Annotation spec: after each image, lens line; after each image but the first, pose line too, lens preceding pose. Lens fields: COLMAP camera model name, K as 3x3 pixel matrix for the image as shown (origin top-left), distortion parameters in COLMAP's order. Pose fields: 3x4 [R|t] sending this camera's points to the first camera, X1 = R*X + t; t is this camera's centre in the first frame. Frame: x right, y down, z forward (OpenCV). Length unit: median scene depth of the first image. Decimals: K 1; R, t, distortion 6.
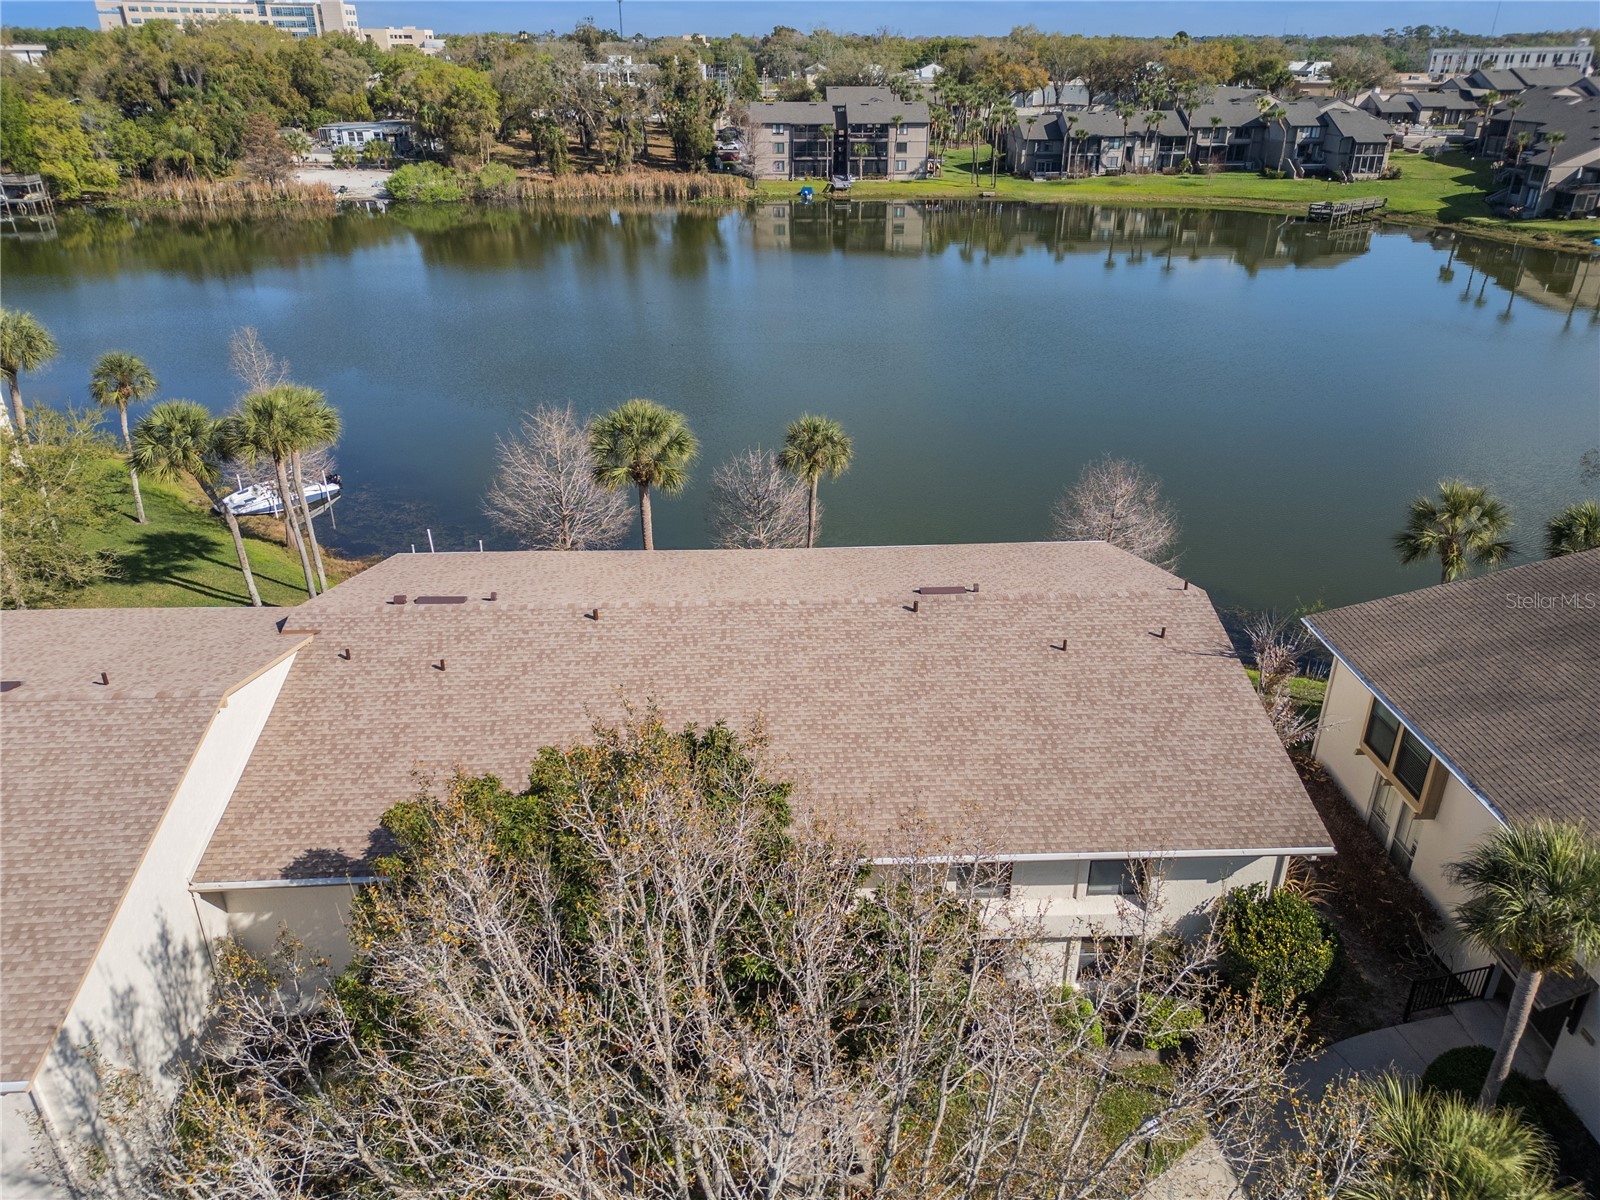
lens RADIAL K [[1120.9, 0, 806.4], [0, 1120.9, 599.3], [0, 0, 1]] dist [0.061161, -0.049039]
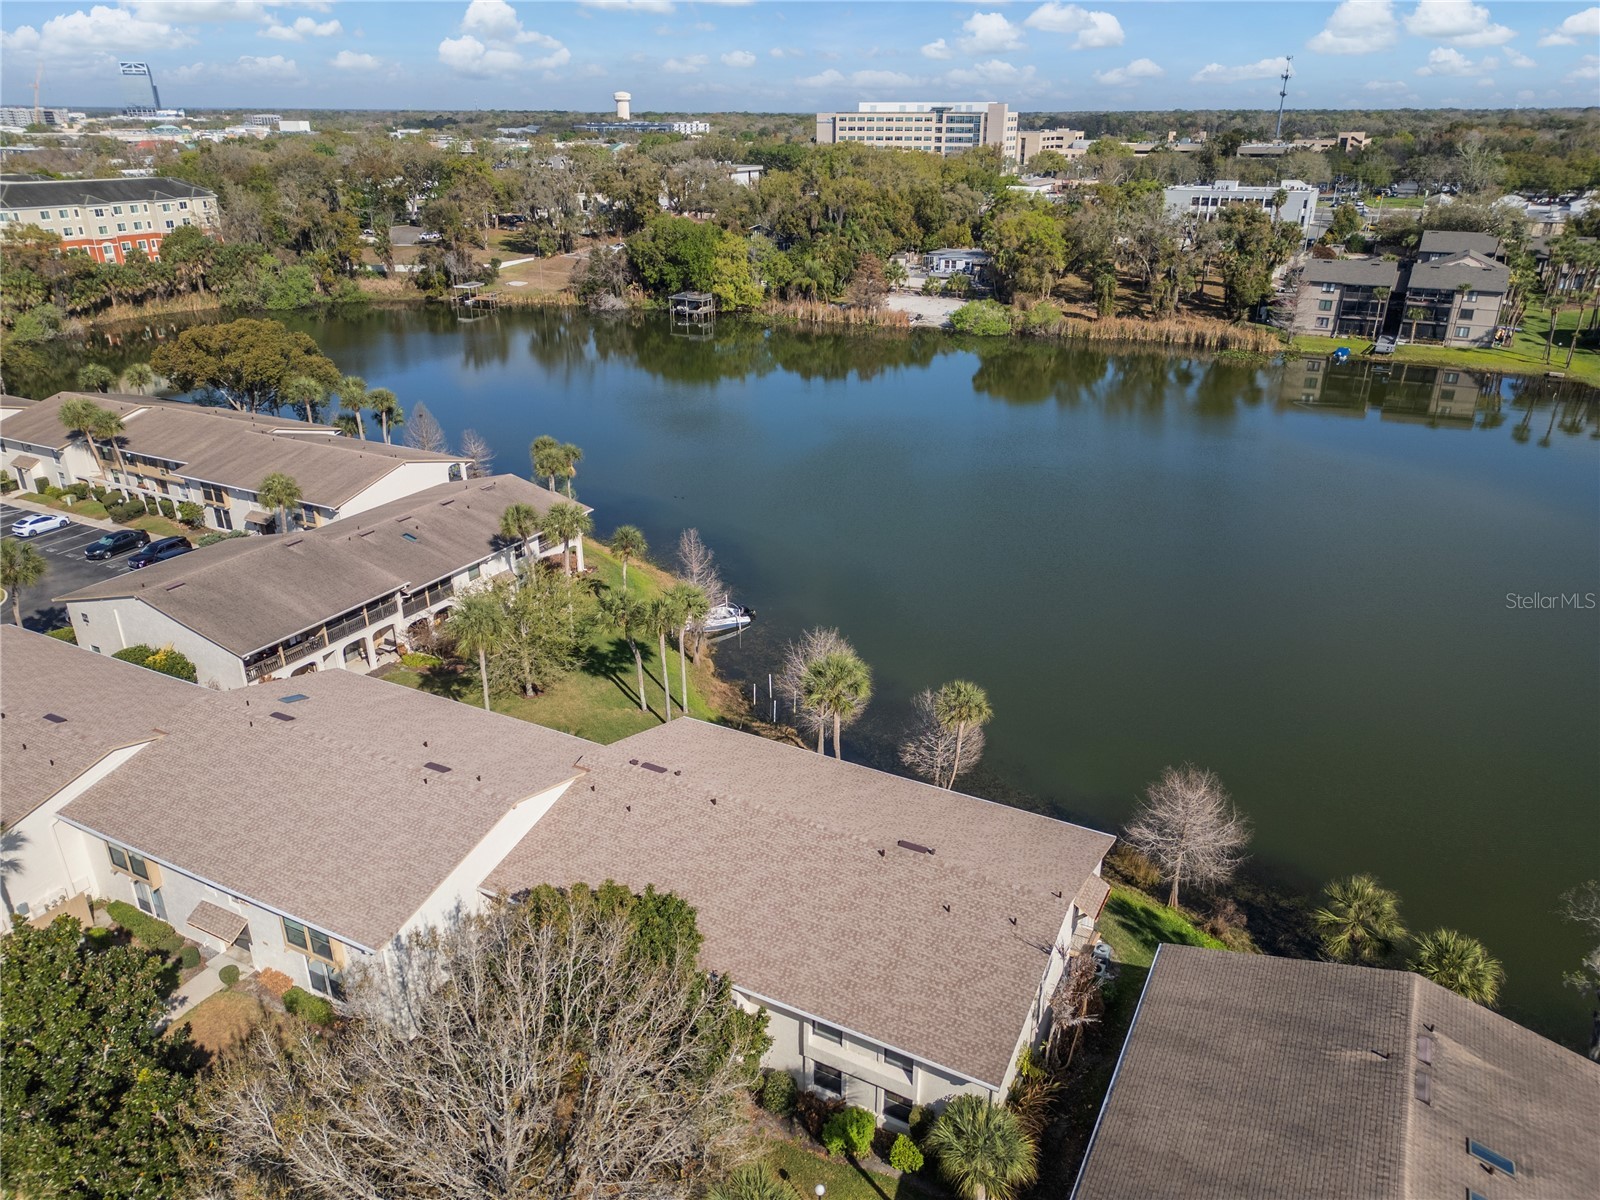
lens RADIAL K [[1120.9, 0, 811.5], [0, 1120.9, 607.4], [0, 0, 1]] dist [0.061161, -0.049039]
pose [[0.863424, 0.204646, -0.461107, 0.102999], [-0.223689, 0.974565, 0.013668, -0.050989], [0.452176, 0.091343, 0.887239, -0.076878]]
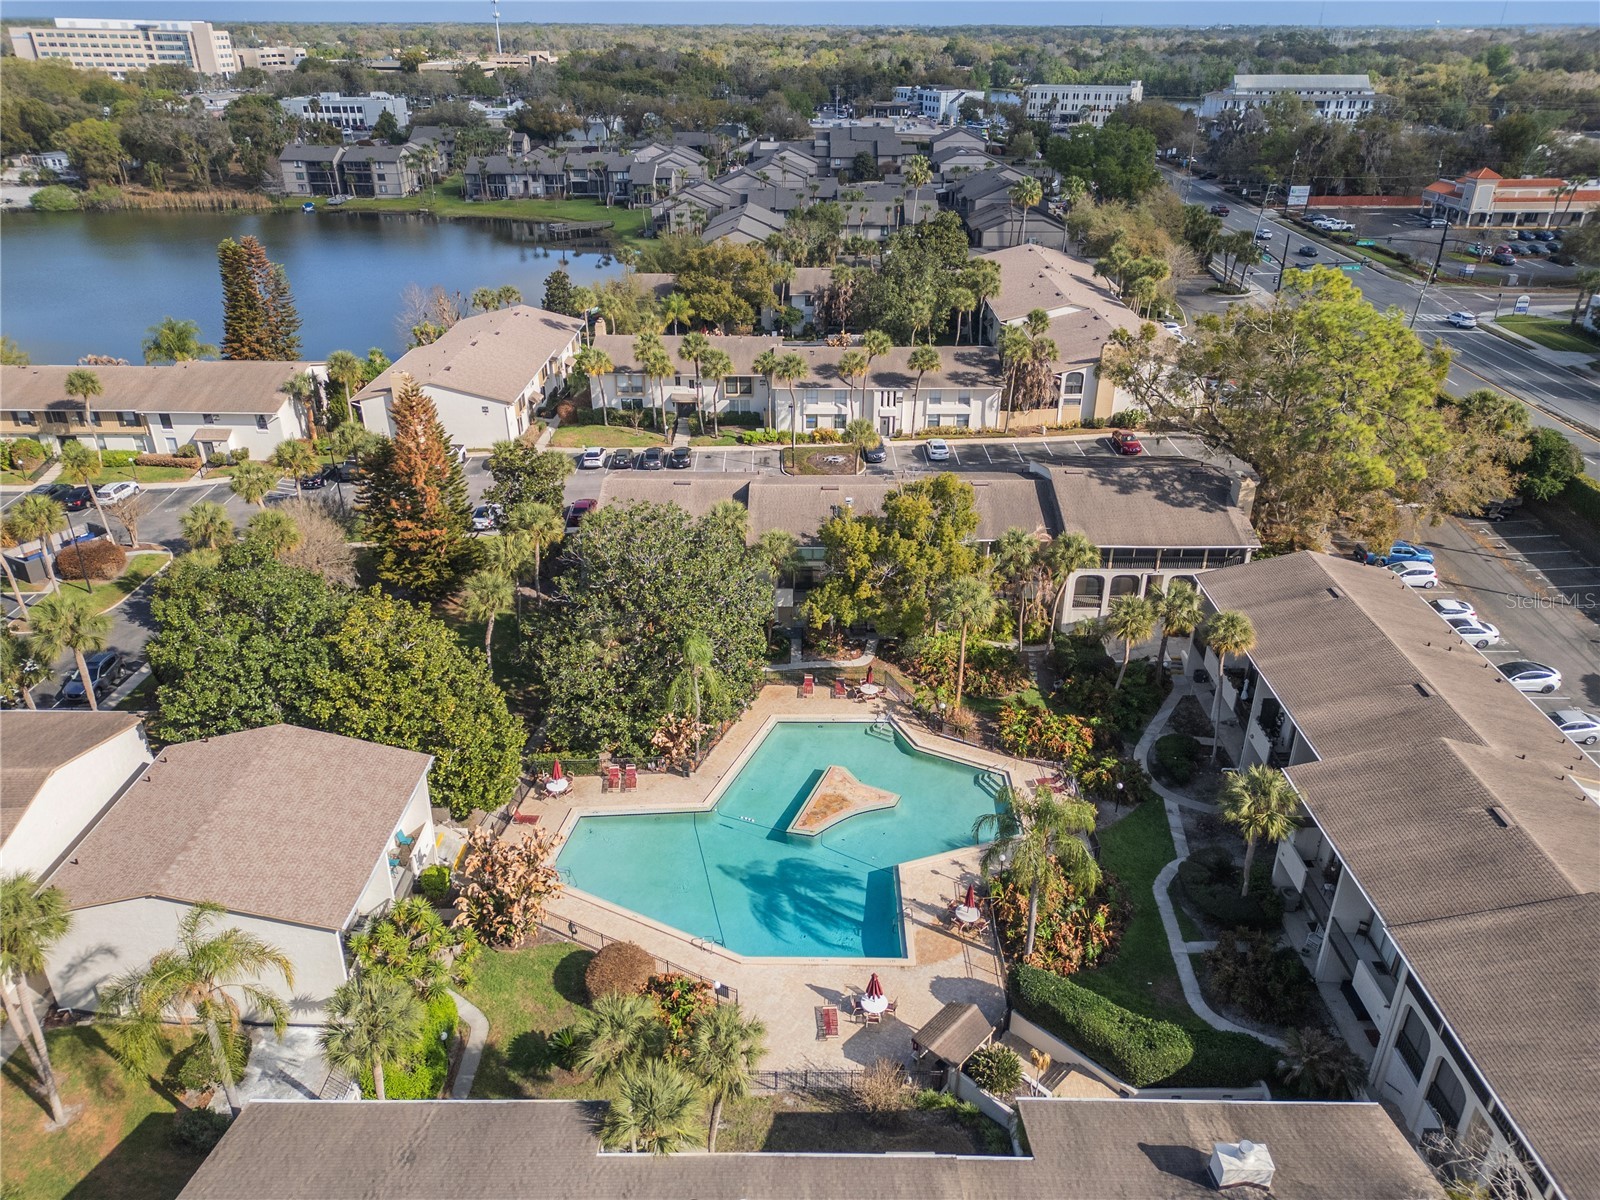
lens RADIAL K [[1120.9, 0, 806.0], [0, 1120.9, 597.2], [0, 0, 1]] dist [0.061161, -0.049039]
pose [[0.998831, 0.025408, -0.041111, 0.747356], [-0.024826, 0.999585, 0.014620, 0.130770], [0.041465, -0.013582, 0.999048, -0.519594]]
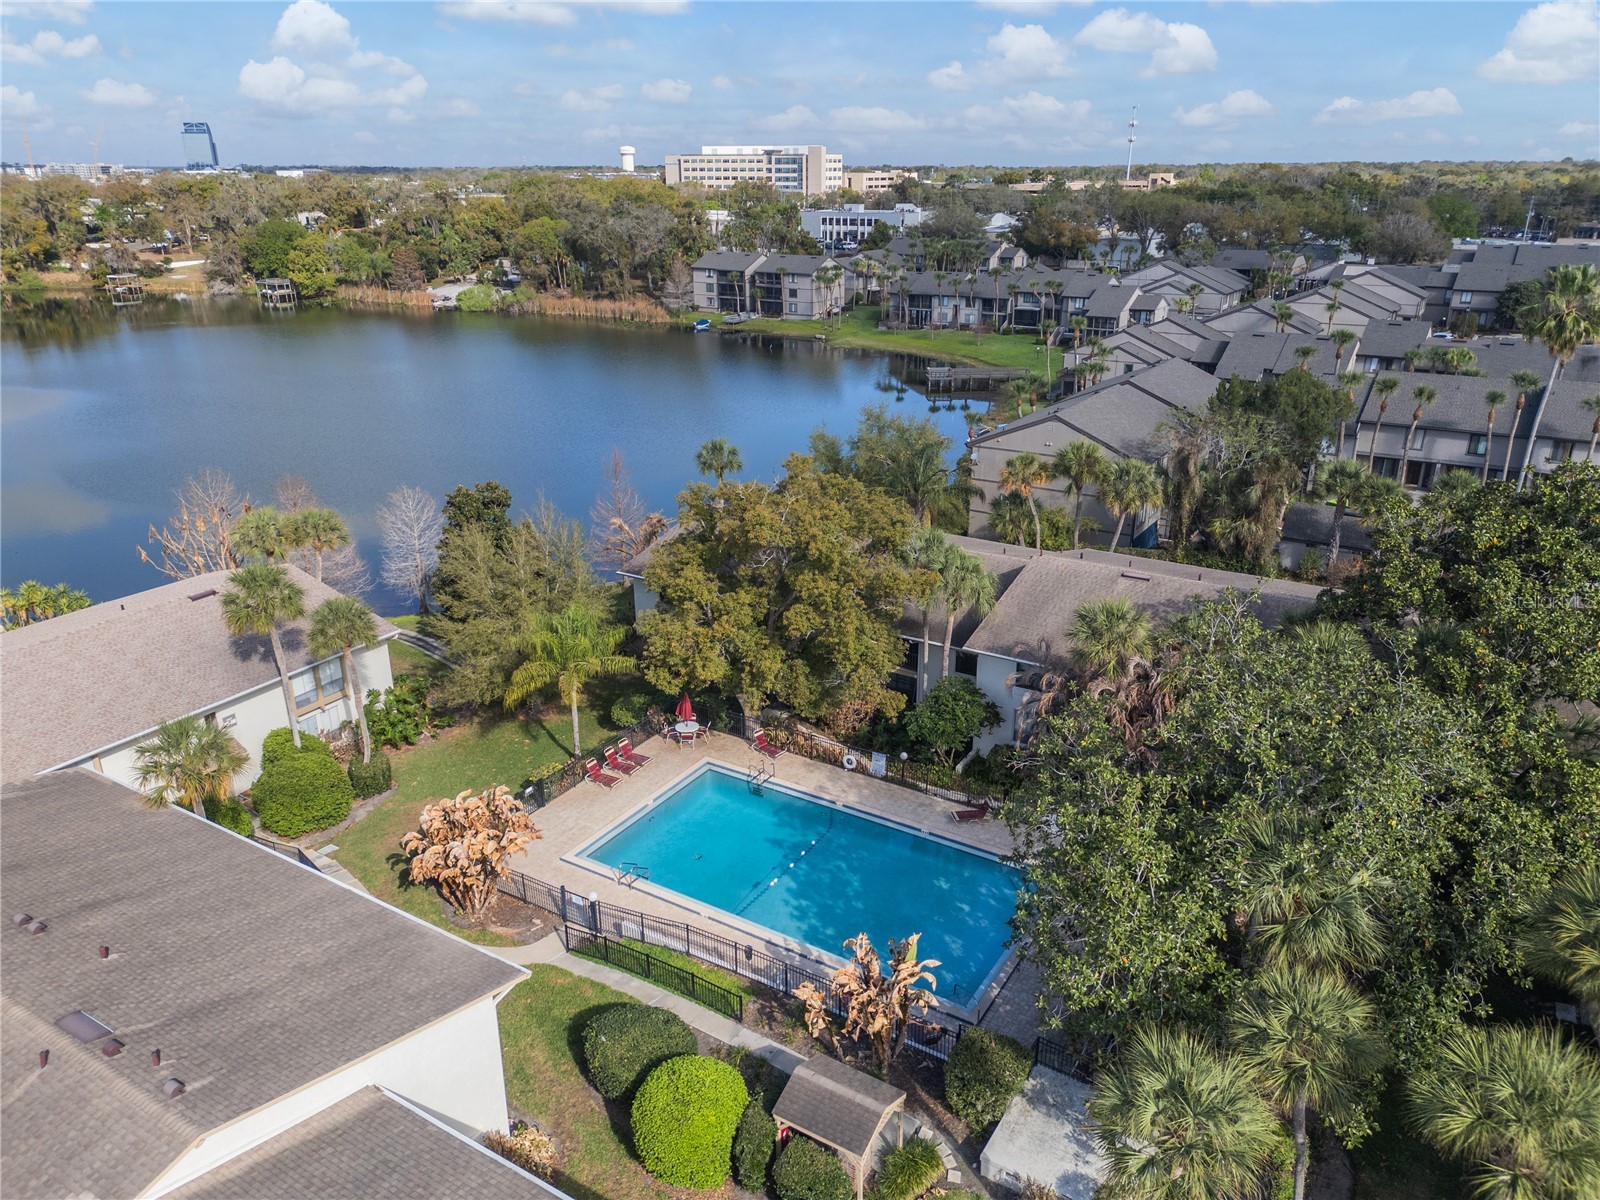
lens RADIAL K [[1120.9, 0, 809.7], [0, 1120.9, 604.9], [0, 0, 1]] dist [0.061161, -0.049039]
pose [[0.827183, 0.201936, -0.524395, 0.800799], [-0.245891, 0.969187, -0.014651, -0.071341], [0.505278, 0.141063, 0.851349, 0.051807]]
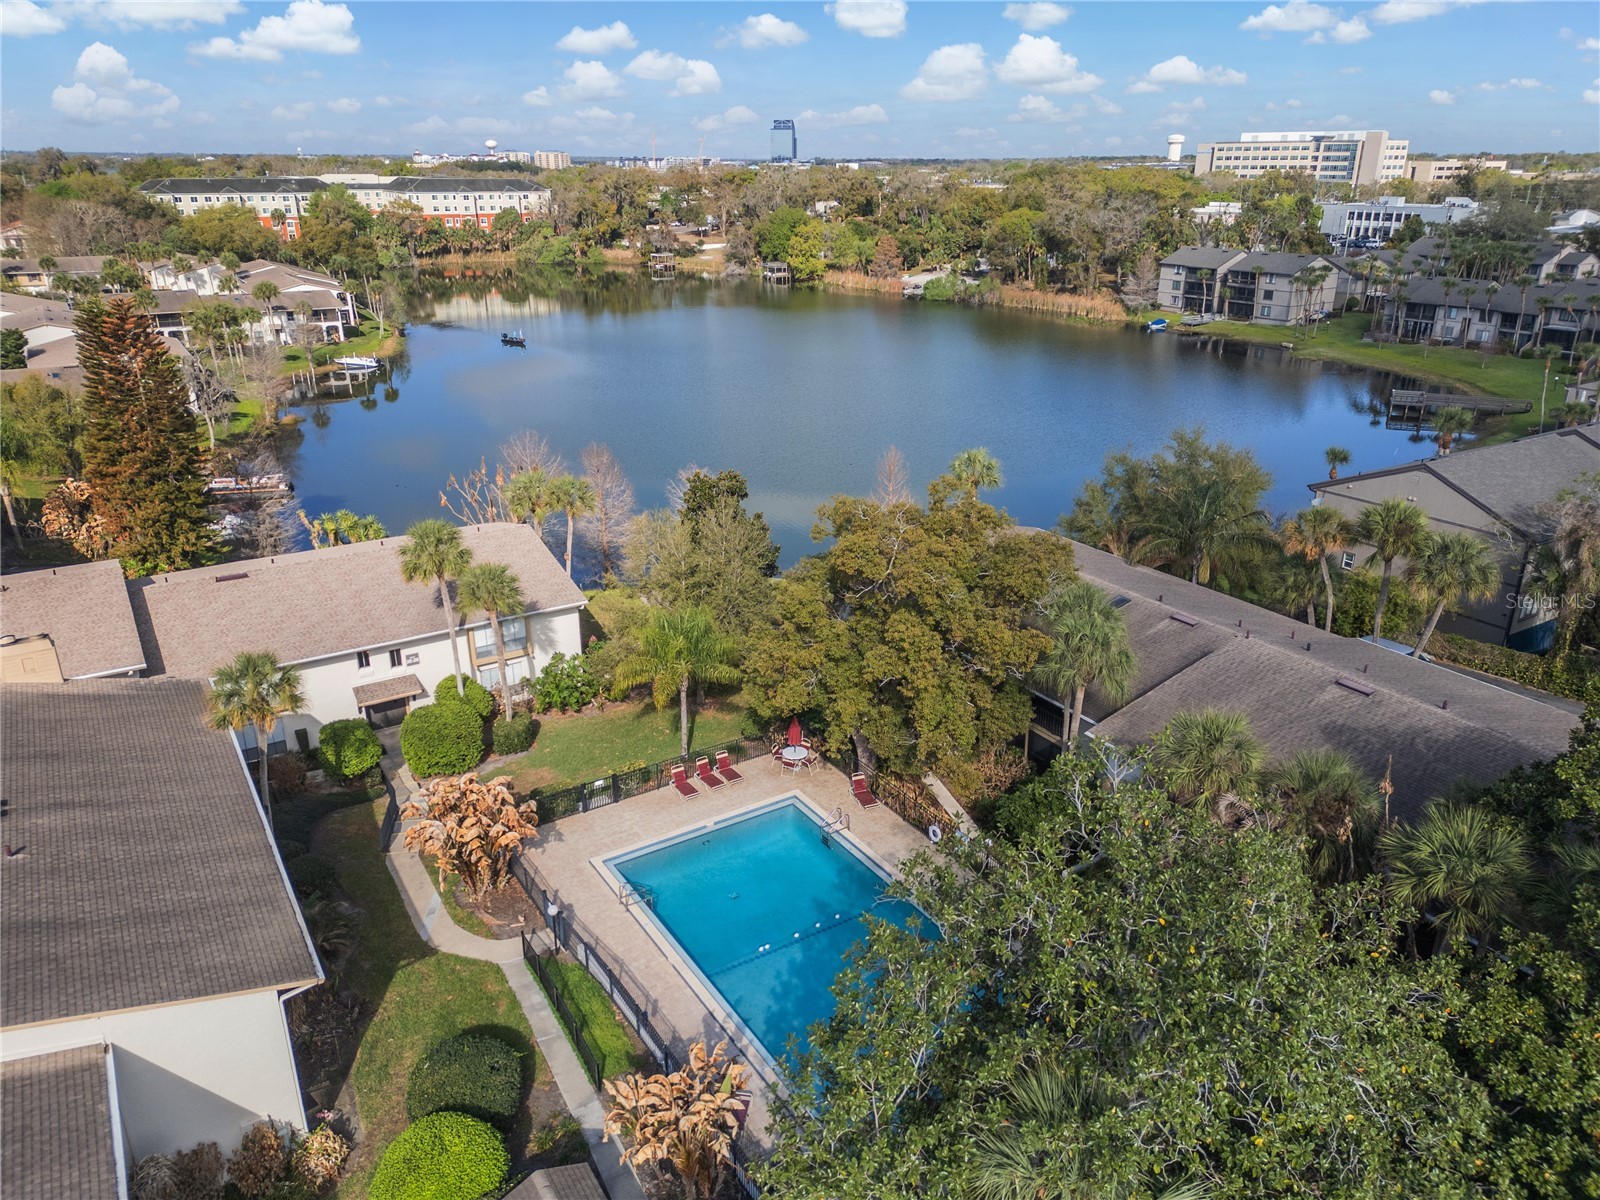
lens RADIAL K [[1120.9, 0, 810.3], [0, 1120.9, 611.1], [0, 0, 1]] dist [0.061161, -0.049039]
pose [[0.504334, 0.322446, -0.801047, 0.834059], [-0.381690, 0.915363, 0.128152, -0.102491], [0.774571, 0.241120, 0.584723, 0.118801]]
